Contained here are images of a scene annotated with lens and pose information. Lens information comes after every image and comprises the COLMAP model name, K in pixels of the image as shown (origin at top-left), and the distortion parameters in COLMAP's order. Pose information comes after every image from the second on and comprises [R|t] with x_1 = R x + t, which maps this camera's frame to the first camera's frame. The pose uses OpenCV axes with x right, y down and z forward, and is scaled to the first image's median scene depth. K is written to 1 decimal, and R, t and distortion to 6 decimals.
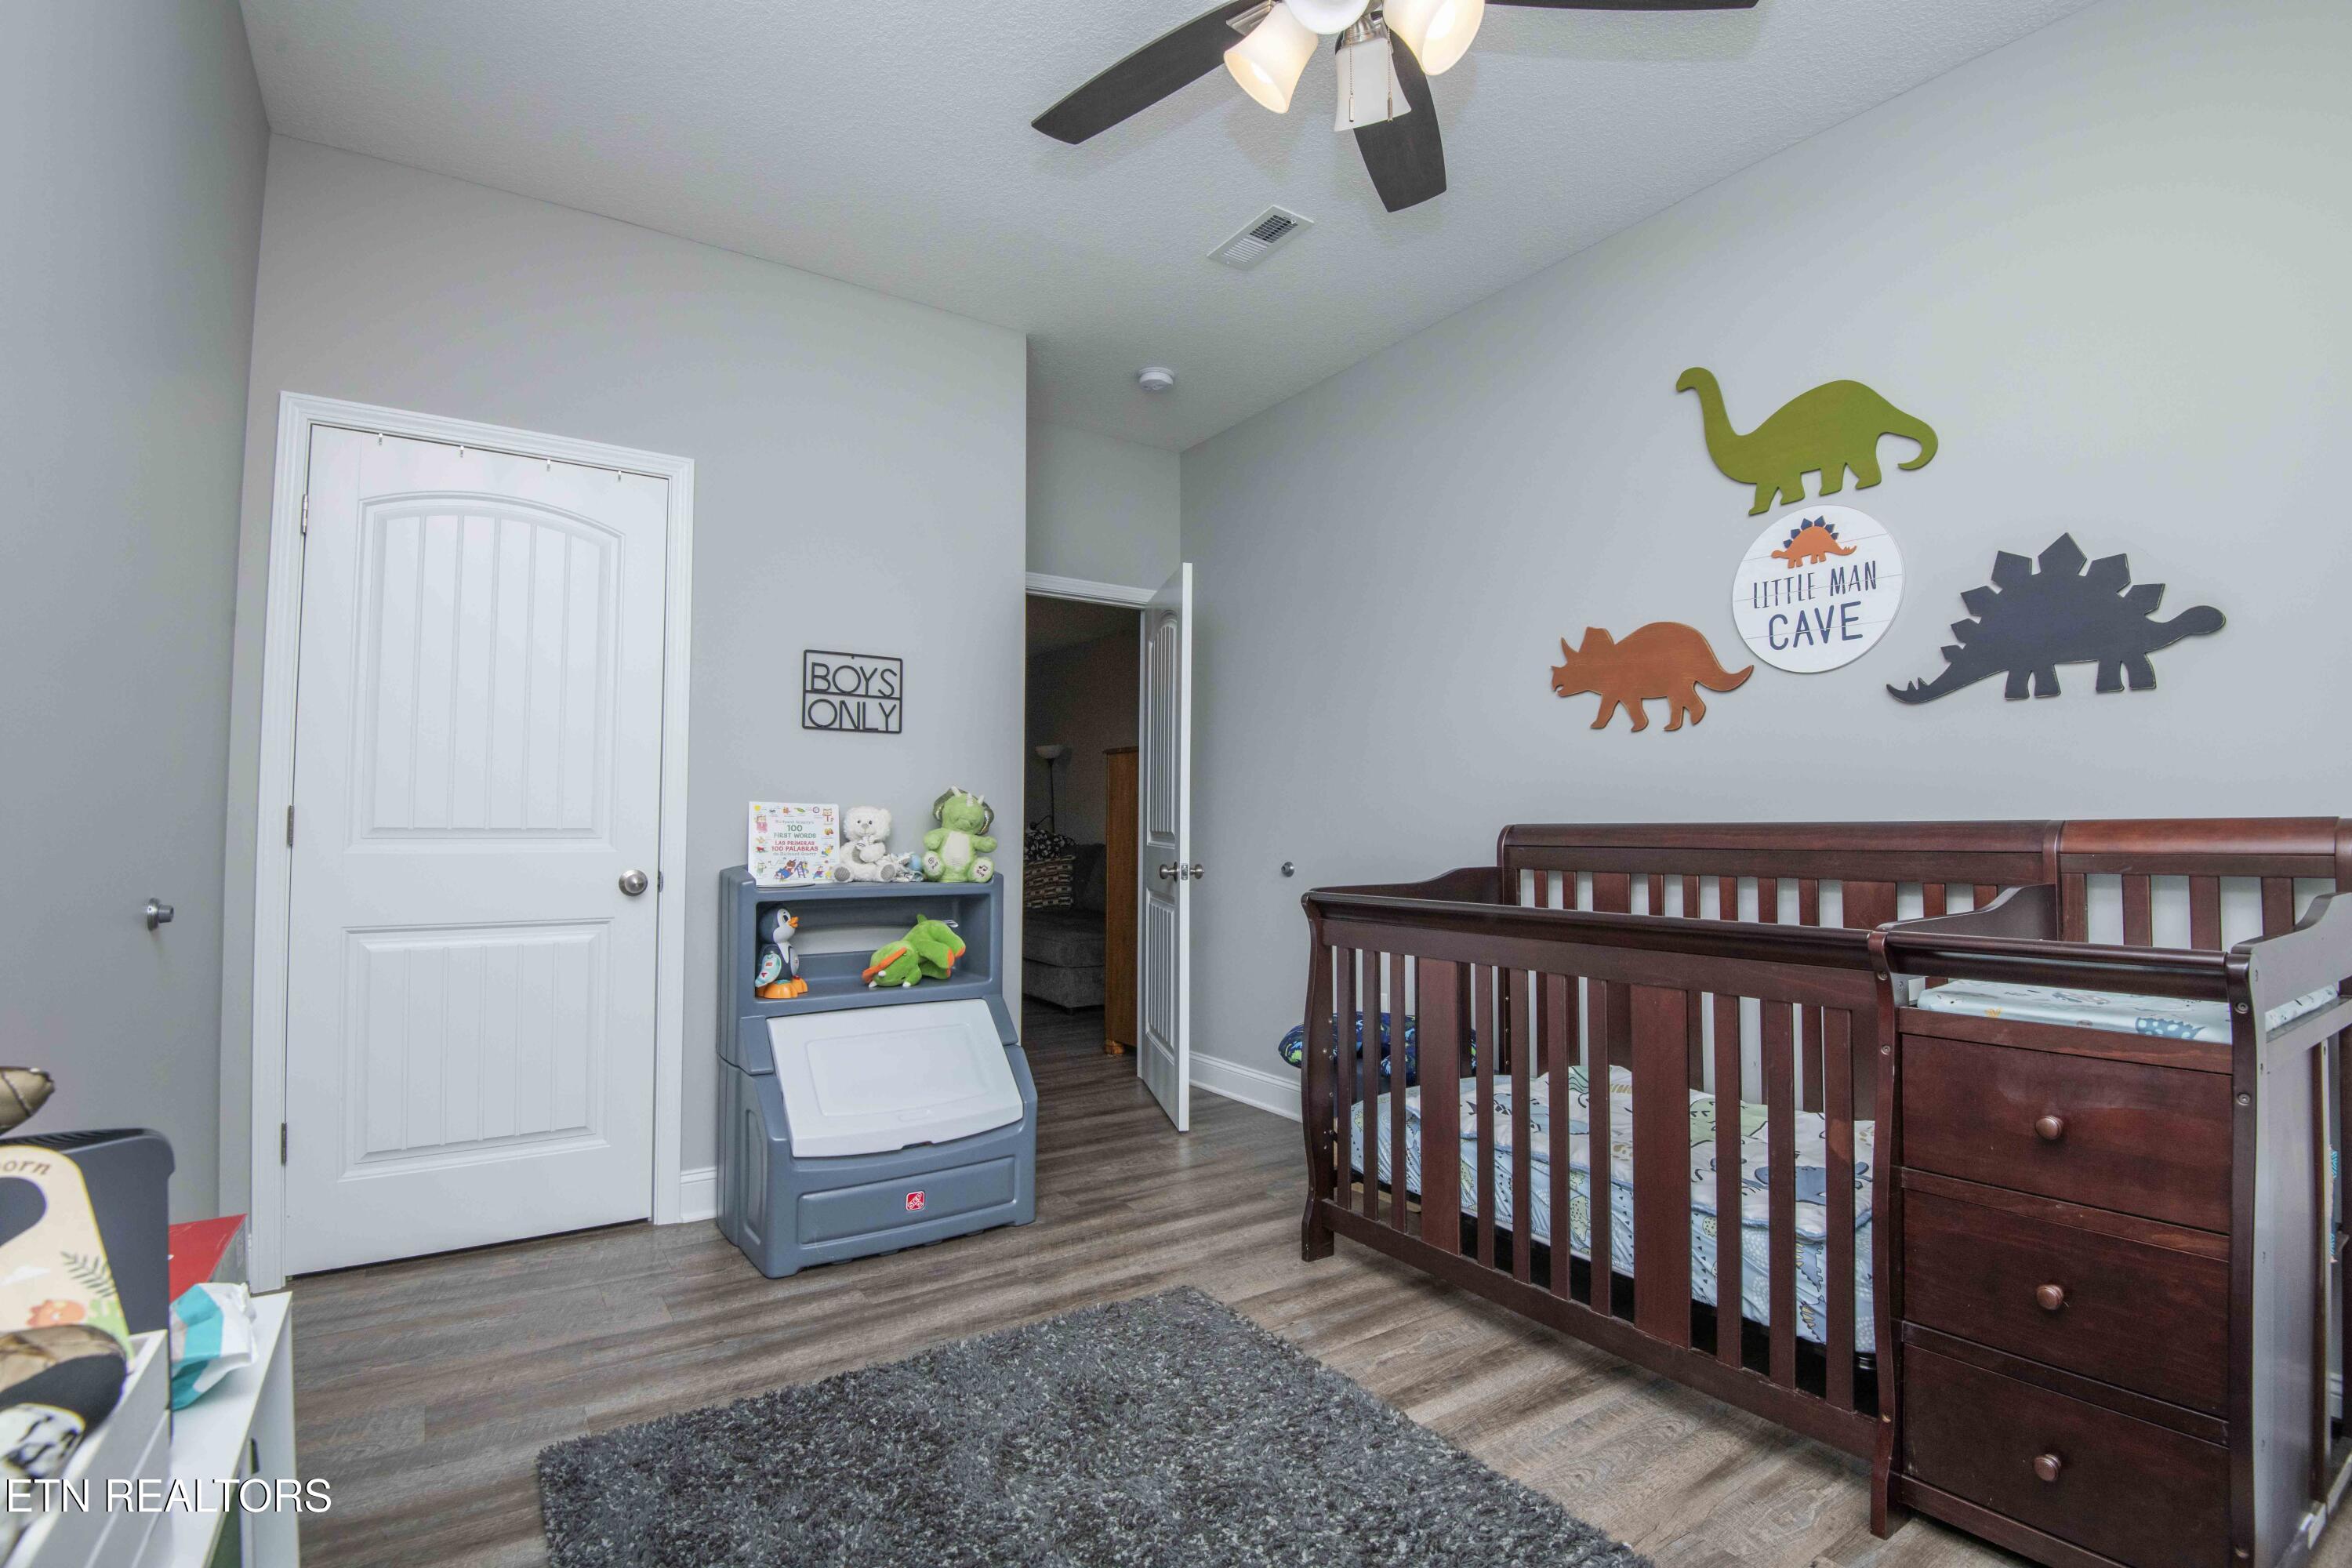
lens RADIAL K [[1087.9, 0, 1189.0], [0, 1087.9, 773.8], [0, 0, 1]] dist [-0.017969, -0.014646]
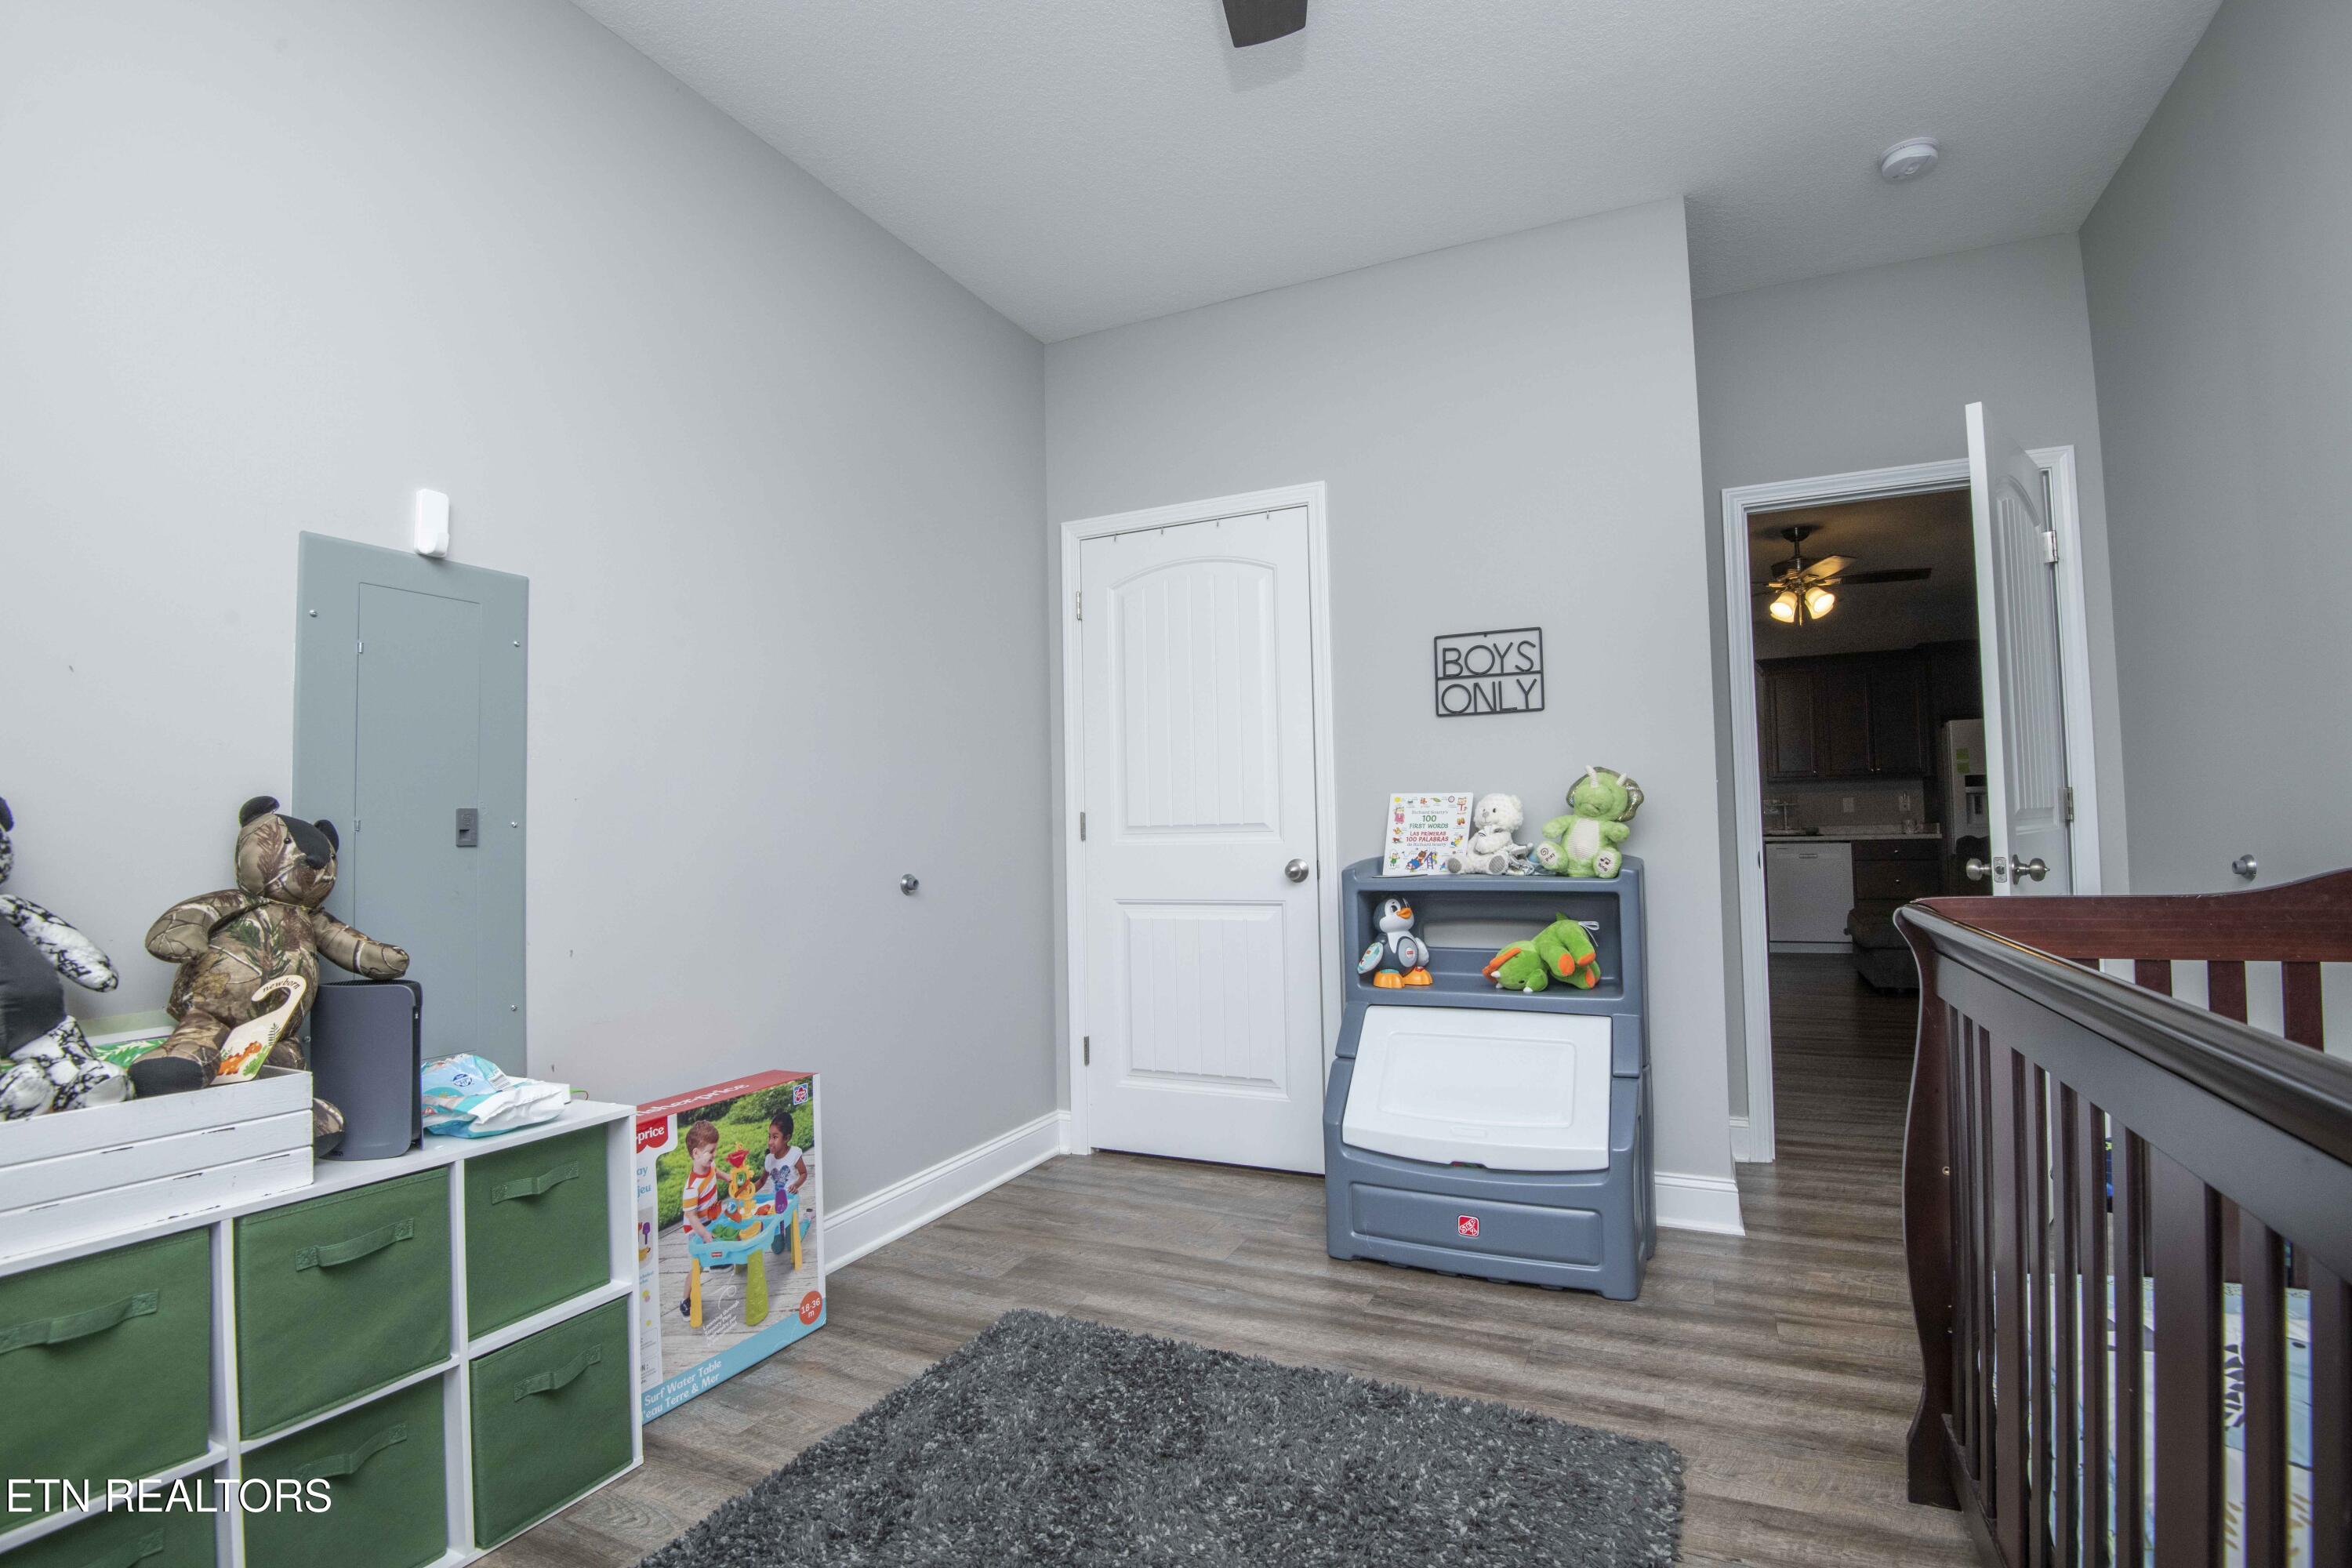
lens RADIAL K [[1087.9, 0, 1191.0], [0, 1087.9, 772.4], [0, 0, 1]] dist [-0.017969, -0.014646]
pose [[0.512098, -0.058834, -0.856909, 0.460034], [0.064042, 0.997490, -0.030214, 0.029527], [0.856536, -0.039406, 0.514581, 0.373972]]
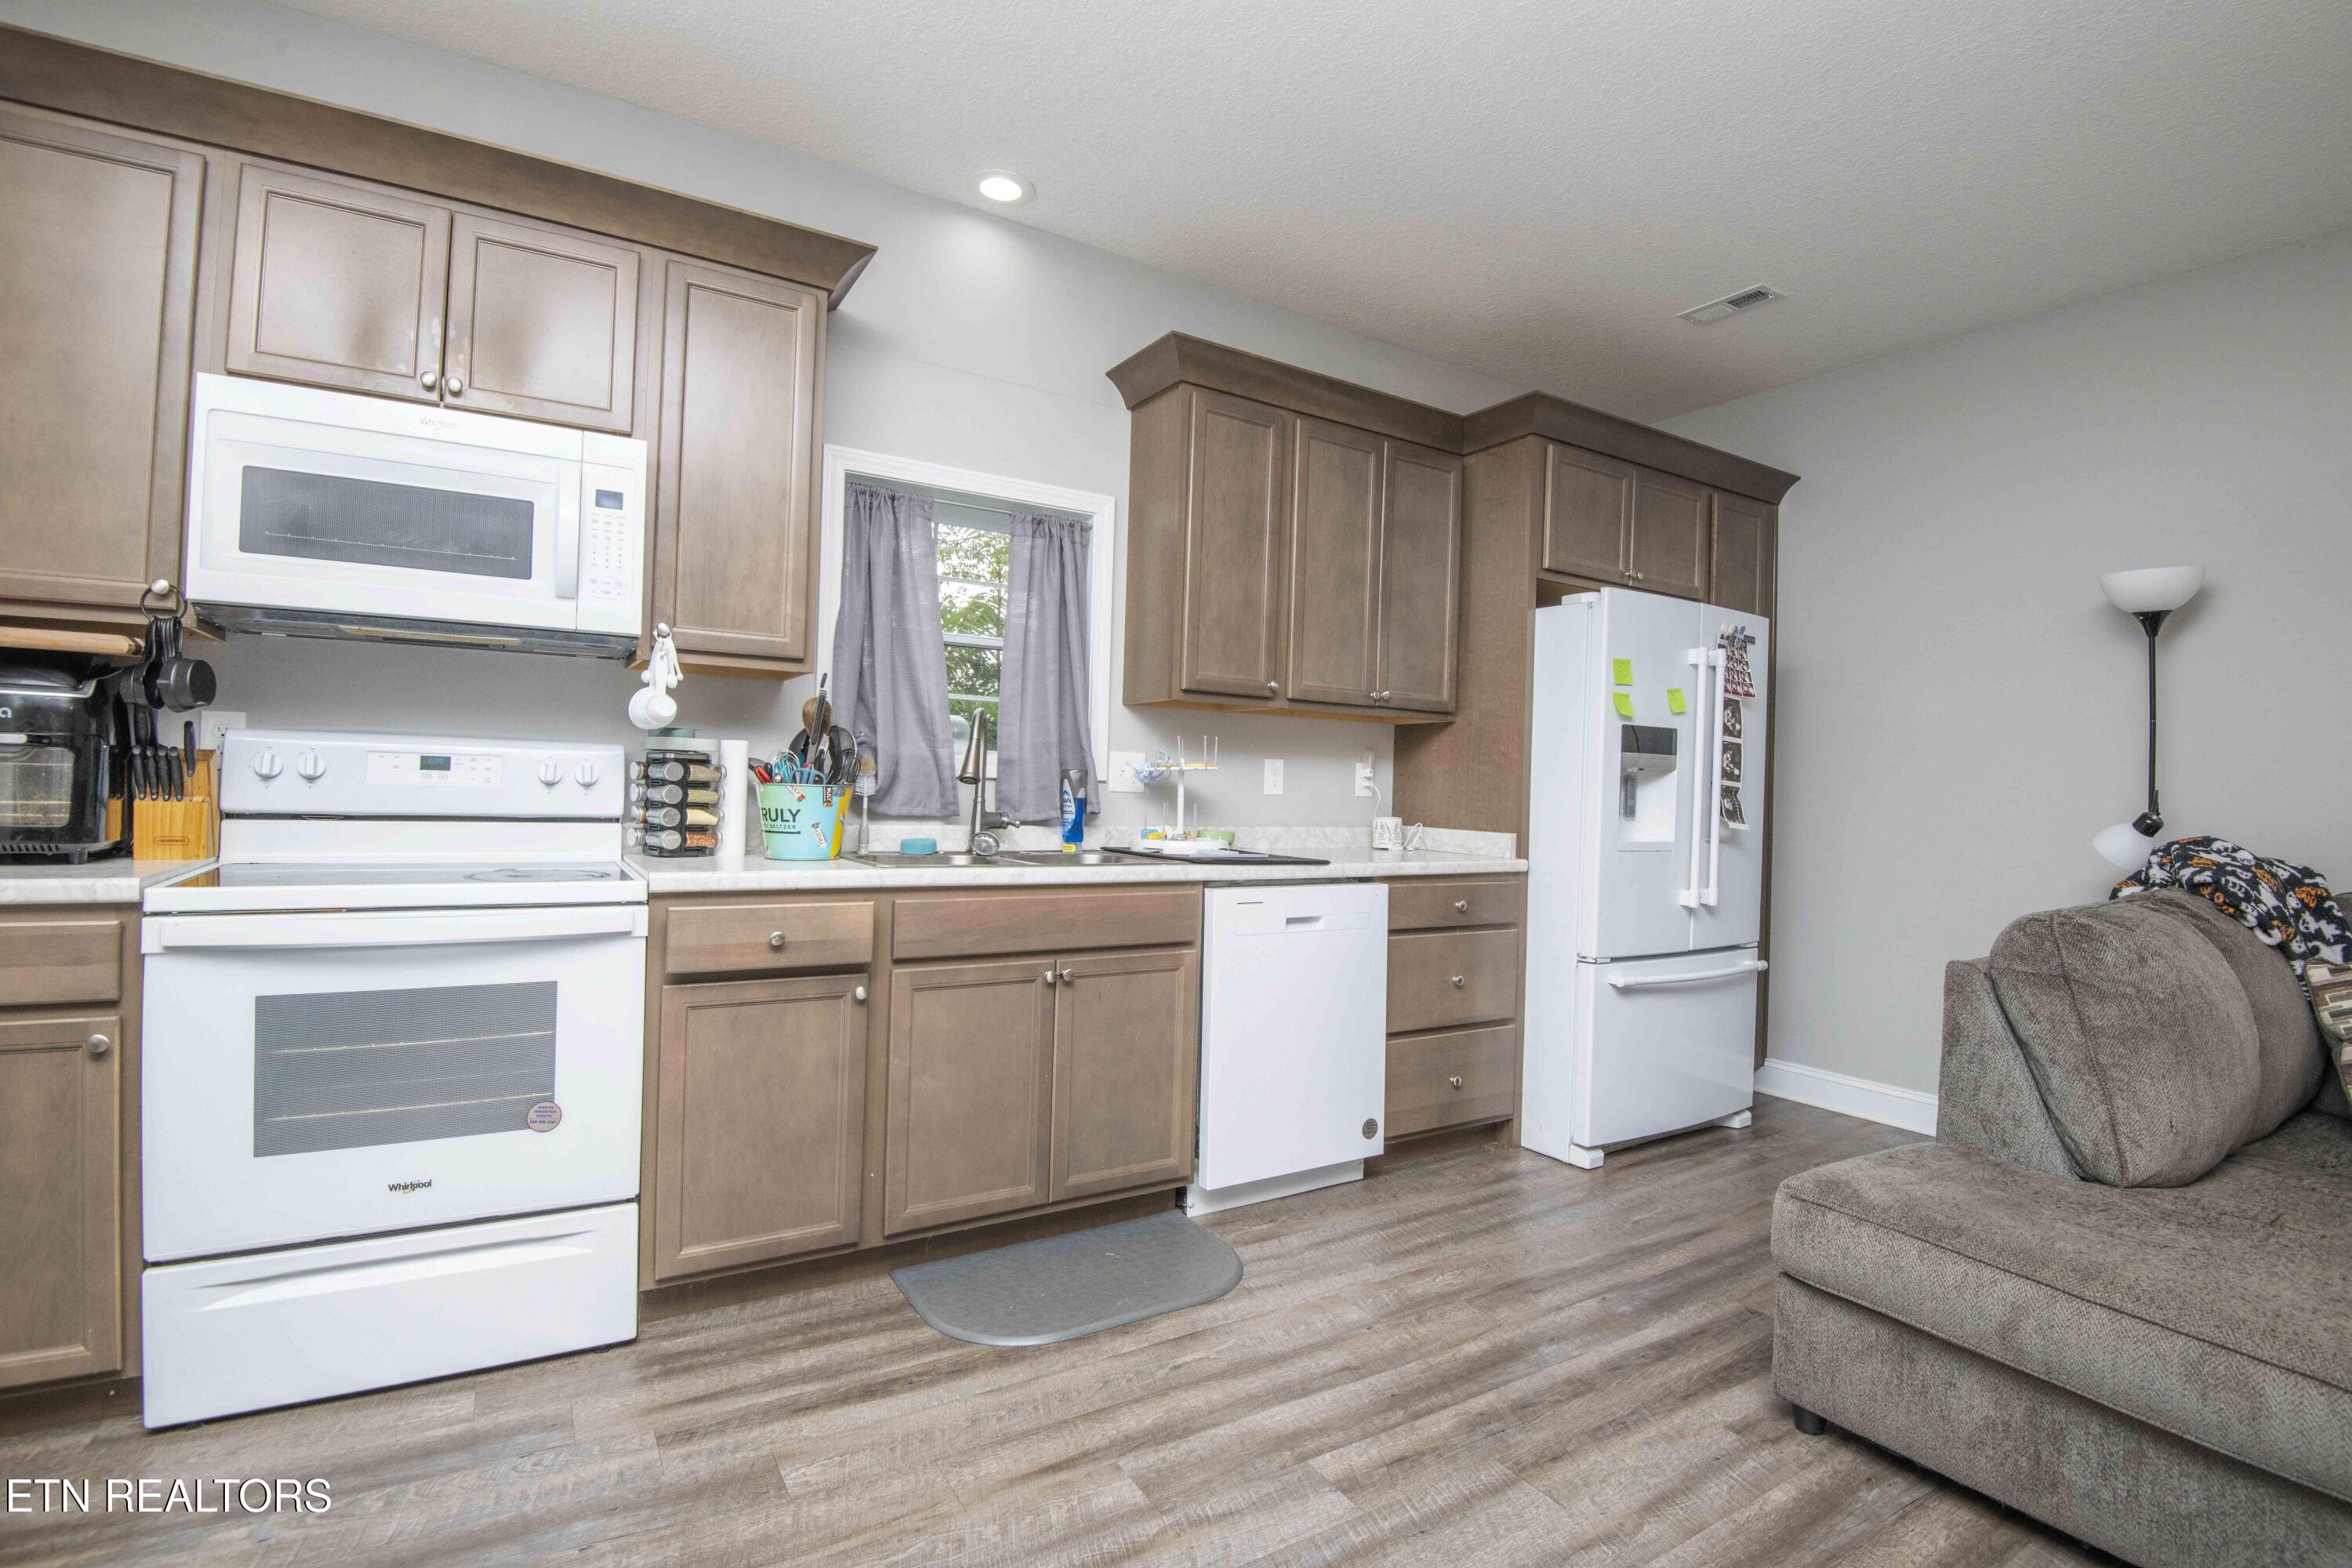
lens RADIAL K [[1087.9, 0, 1194.6], [0, 1087.9, 777.0], [0, 0, 1]] dist [-0.017969, -0.014646]
pose [[0.998731, 0.027841, -0.041961, -1.509774], [-0.026185, 0.998876, 0.039512, 0.111995], [0.043014, -0.038363, 0.998338, 2.571338]]
